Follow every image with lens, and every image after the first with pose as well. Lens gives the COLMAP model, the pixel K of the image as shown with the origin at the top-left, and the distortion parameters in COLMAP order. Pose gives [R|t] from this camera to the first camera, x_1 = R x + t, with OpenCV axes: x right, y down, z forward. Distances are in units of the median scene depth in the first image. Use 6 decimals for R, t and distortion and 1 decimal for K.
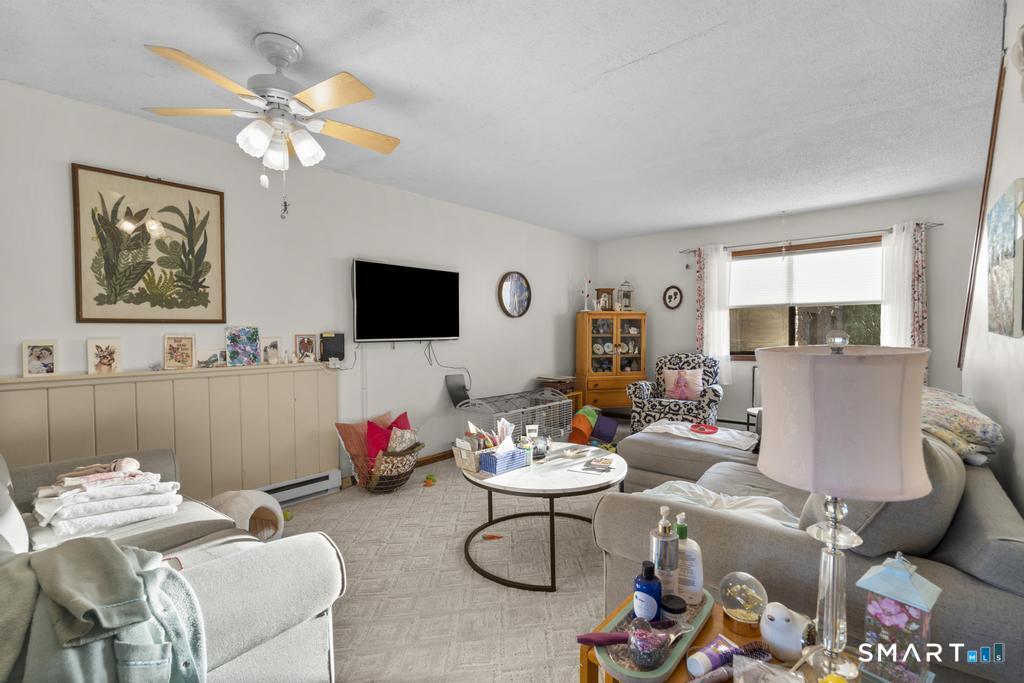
lens RADIAL K [[464.2, 0, 510.8], [0, 464.2, 344.3], [0, 0, 1]] dist [-0.002548, 0.000620]
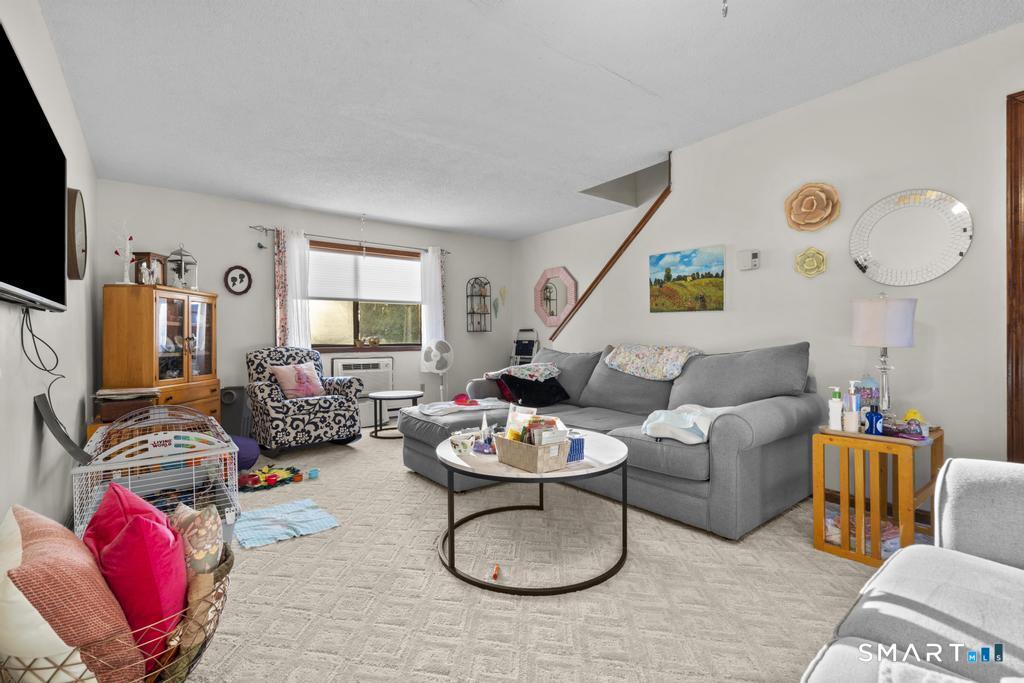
lens RADIAL K [[464.2, 0, 511.9], [0, 464.2, 337.0], [0, 0, 1]] dist [-0.002548, 0.000620]
pose [[0.194688, 0.006116, 0.980846, -0.426224], [0.036199, 0.999255, -0.013416, 0.032026], [-0.980197, 0.038117, 0.194321, 0.458236]]
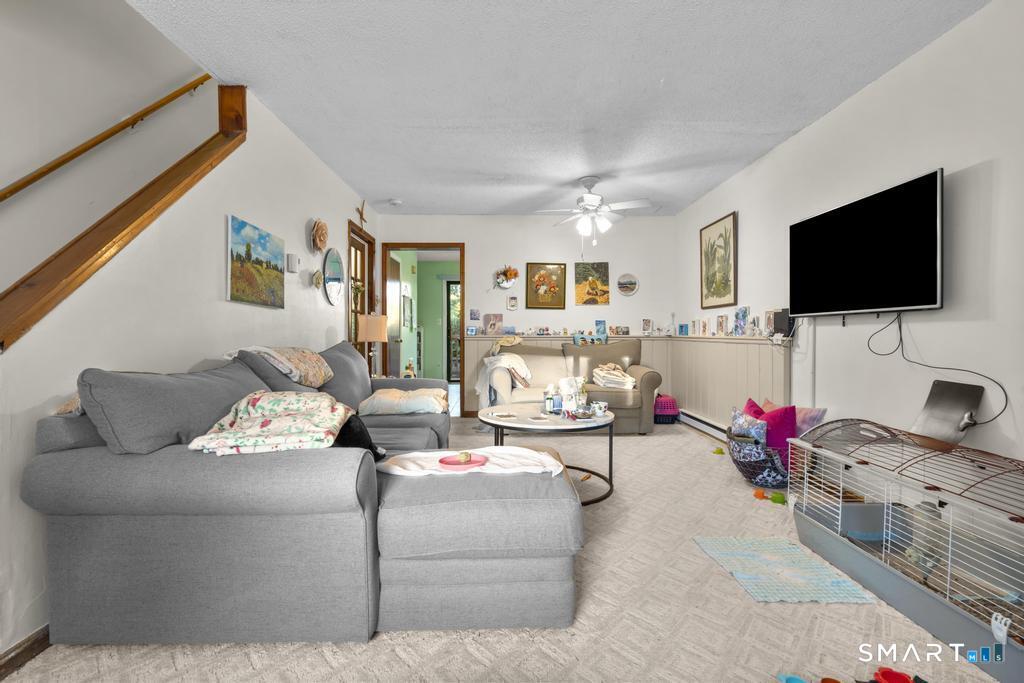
lens RADIAL K [[464.2, 0, 512.4], [0, 464.2, 337.8], [0, 0, 1]] dist [-0.002548, 0.000620]
pose [[-0.748390, 0.013837, -0.663115, 0.516415], [-0.012270, 0.999322, 0.034700, 0.008197], [0.663145, 0.034106, -0.747713, 0.990720]]
